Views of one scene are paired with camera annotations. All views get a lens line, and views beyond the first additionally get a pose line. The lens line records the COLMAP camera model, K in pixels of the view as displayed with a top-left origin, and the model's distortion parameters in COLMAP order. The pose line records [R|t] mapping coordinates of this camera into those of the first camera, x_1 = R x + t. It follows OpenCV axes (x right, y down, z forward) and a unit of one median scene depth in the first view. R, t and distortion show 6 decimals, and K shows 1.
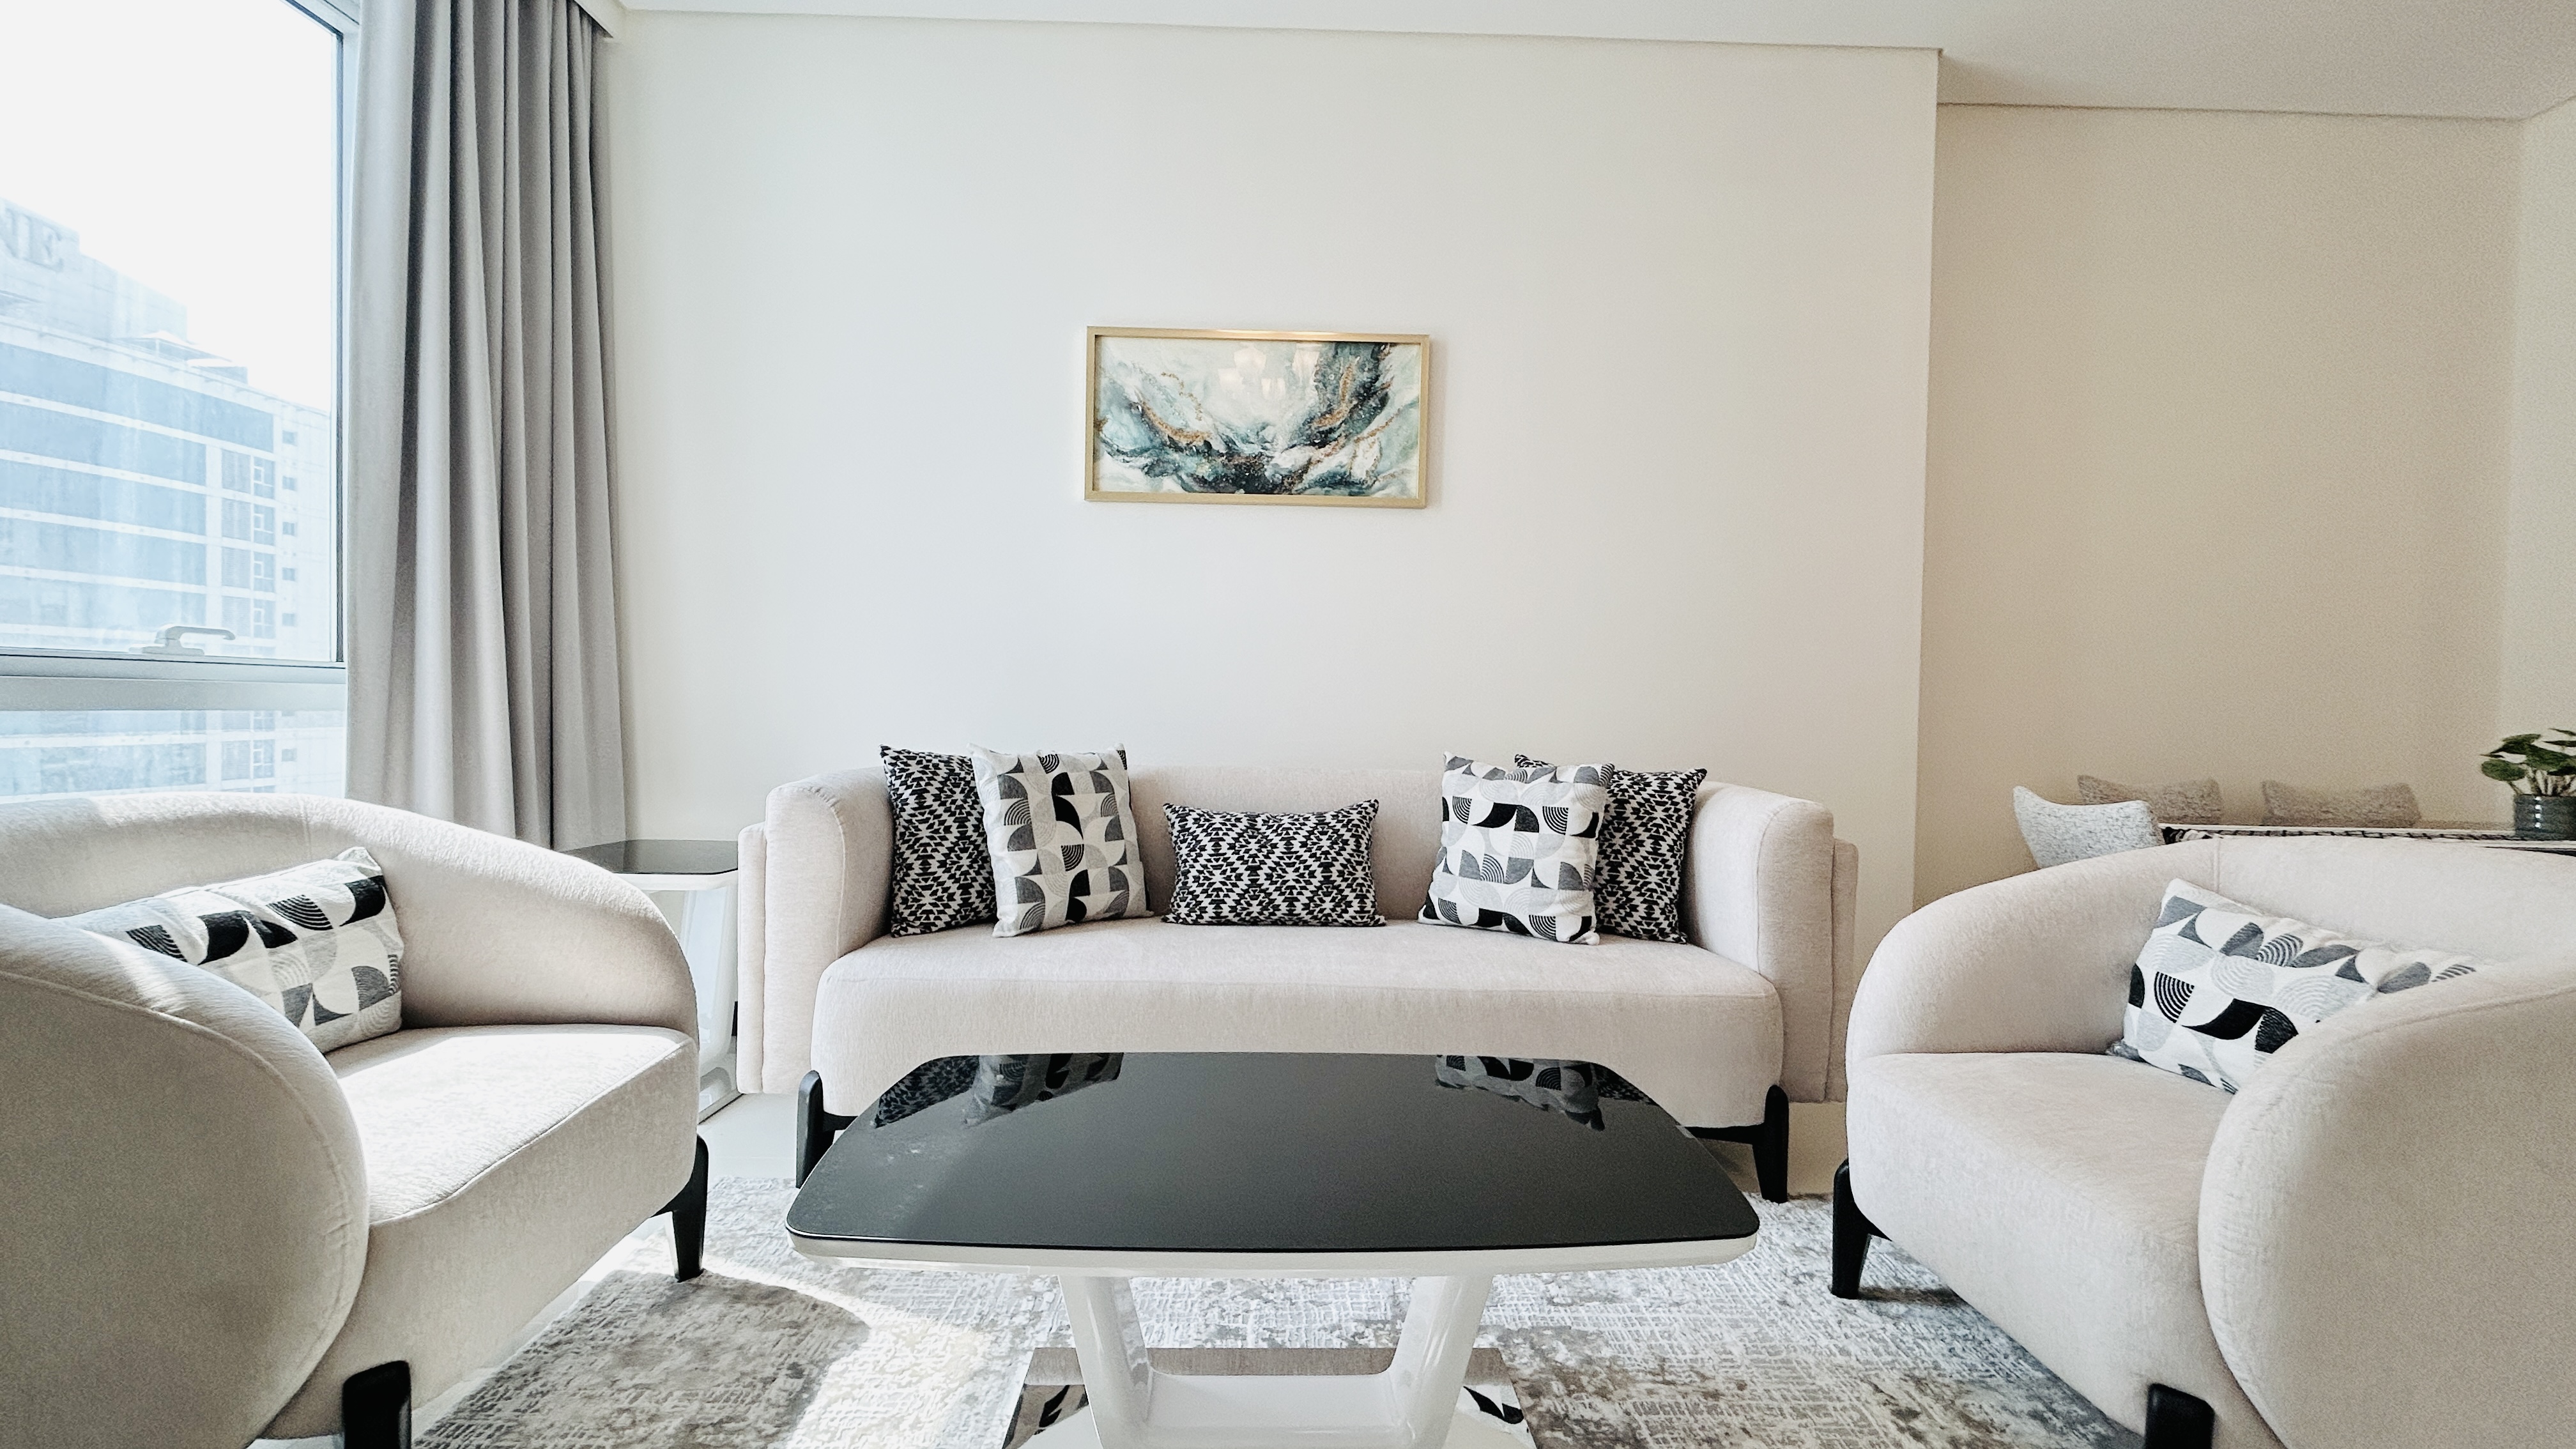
lens RADIAL K [[1036.6, 0, 1288.0], [0, 1036.6, 724.5], [0, 0, 1]] dist [0.001259, 0.000118]
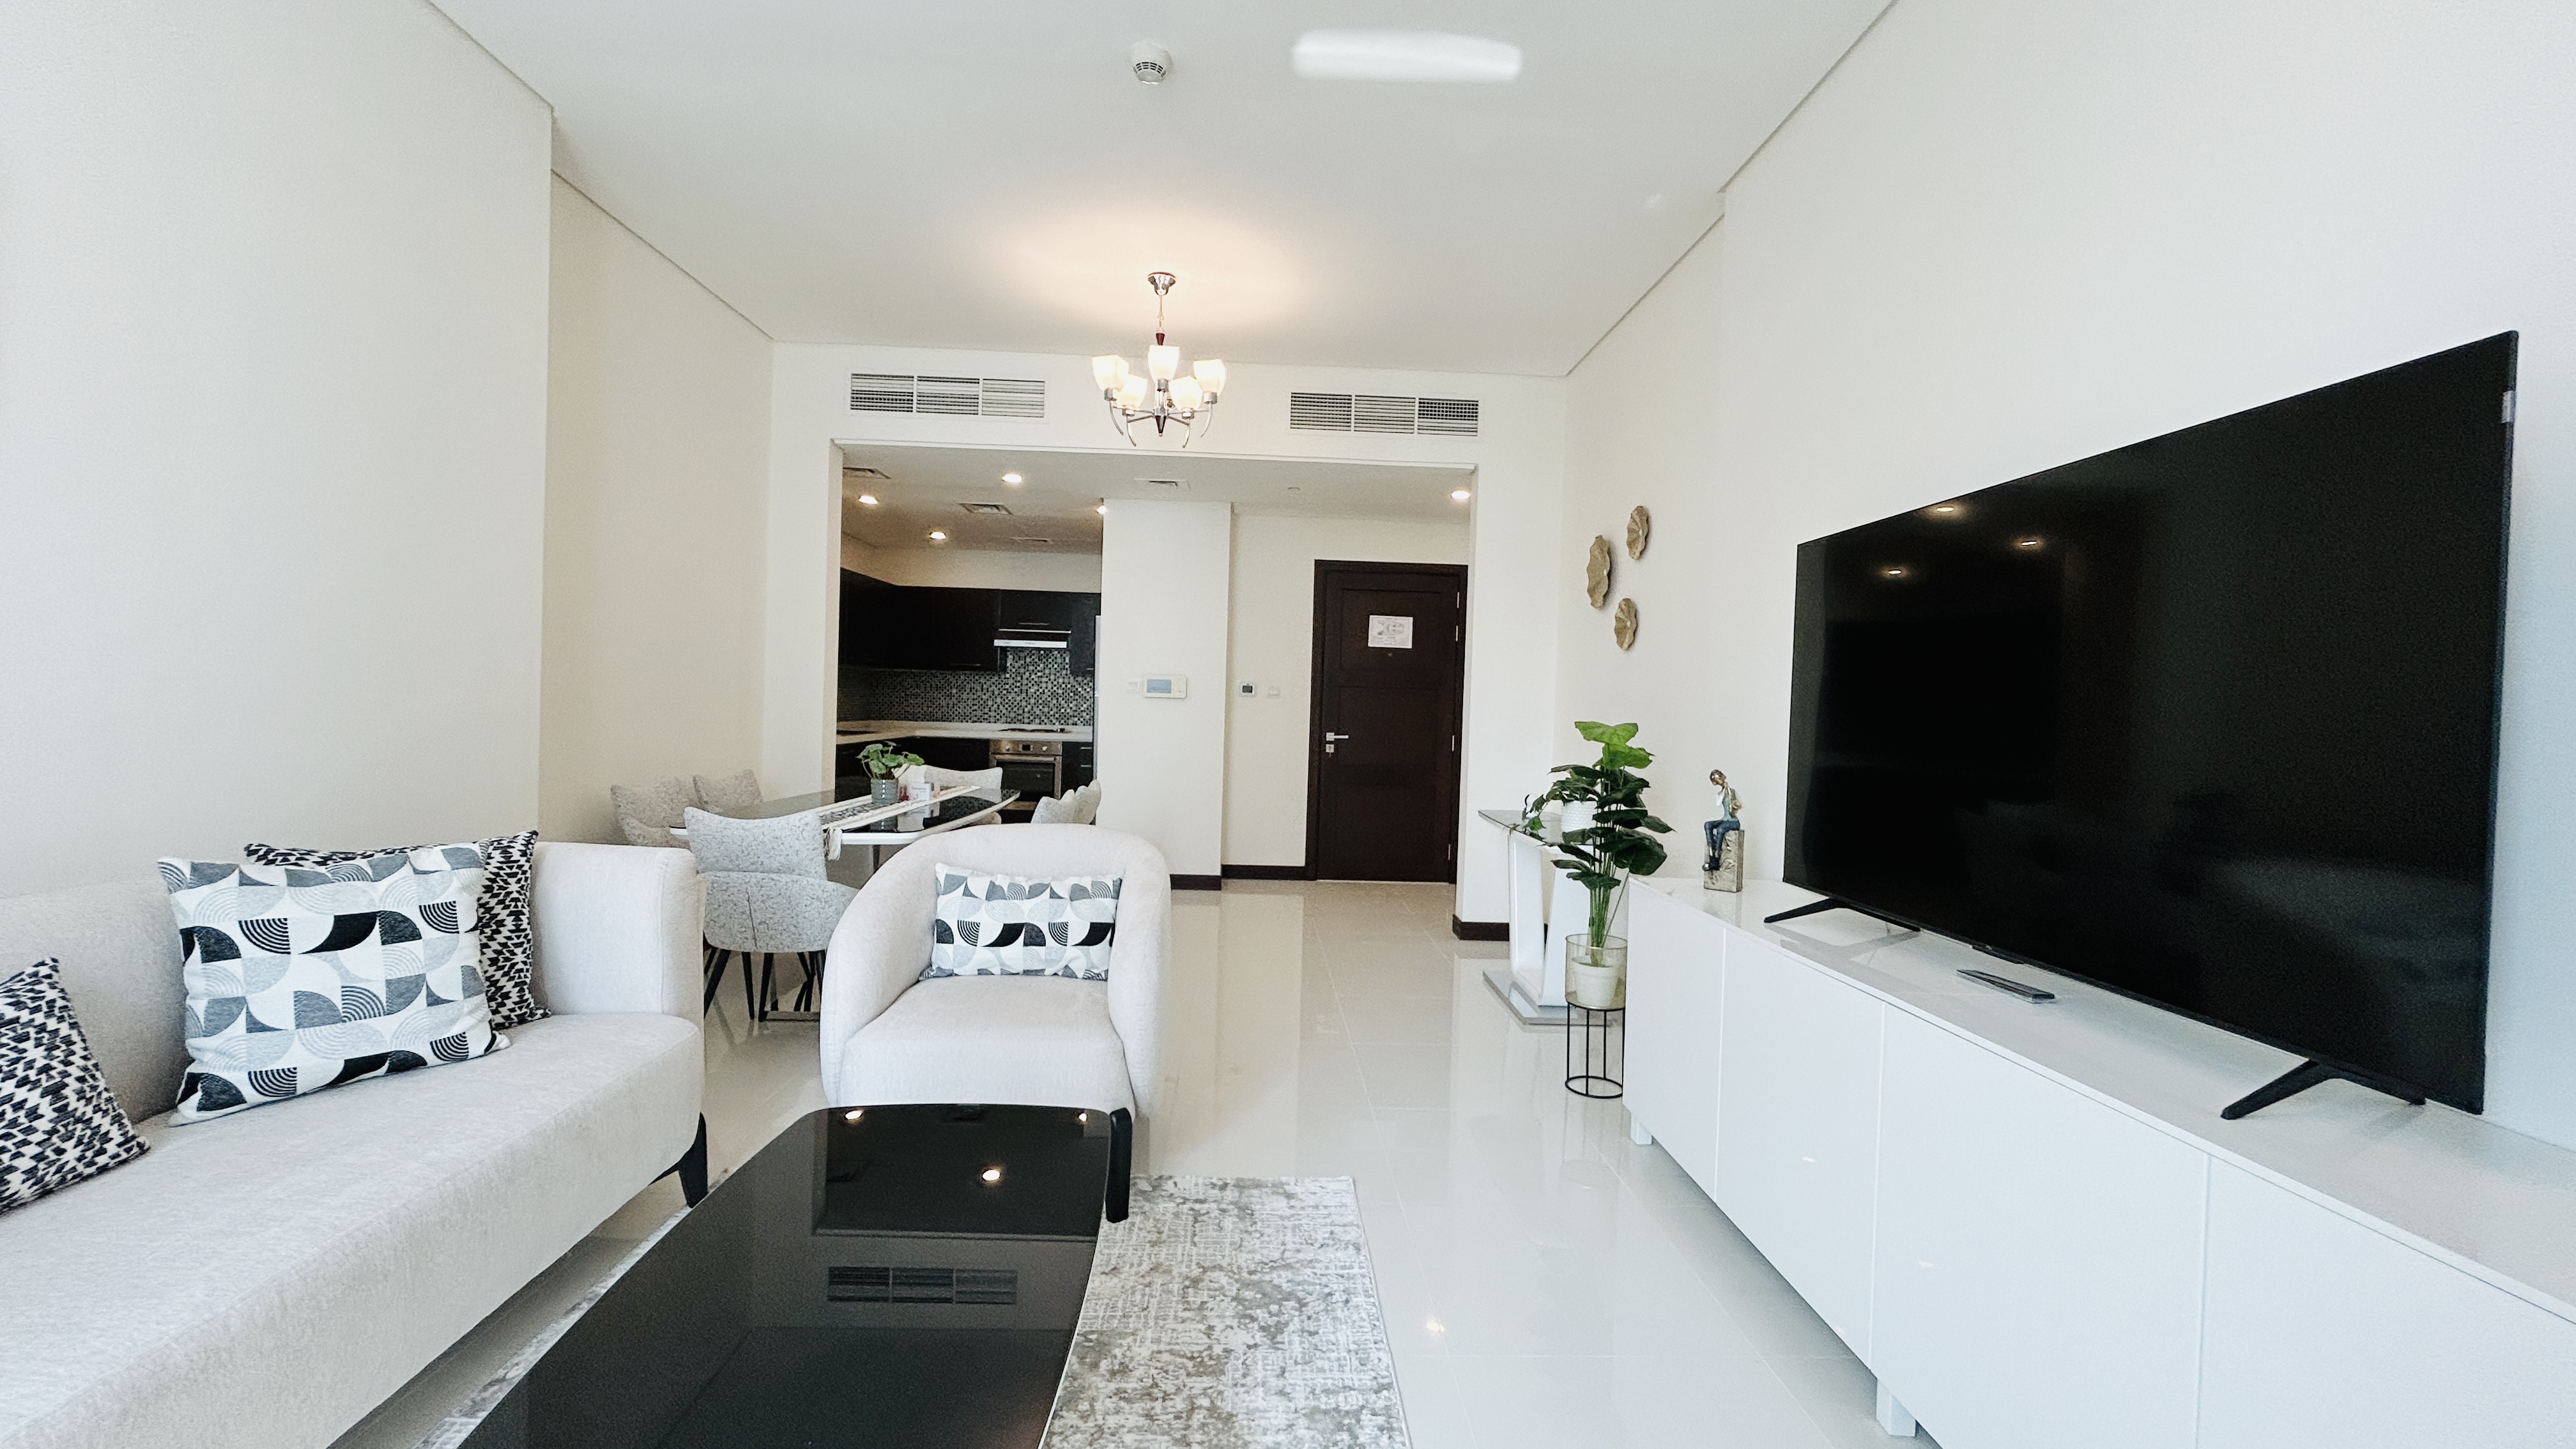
lens RADIAL K [[1036.6, 0, 1288.0], [0, 1036.6, 724.5], [0, 0, 1]] dist [0.001259, 0.000118]
pose [[-0.019370, -0.042123, 0.998925, -0.570726], [-0.015272, 0.999008, 0.041831, -0.106860], [-0.999696, -0.014445, -0.019994, 0.341233]]
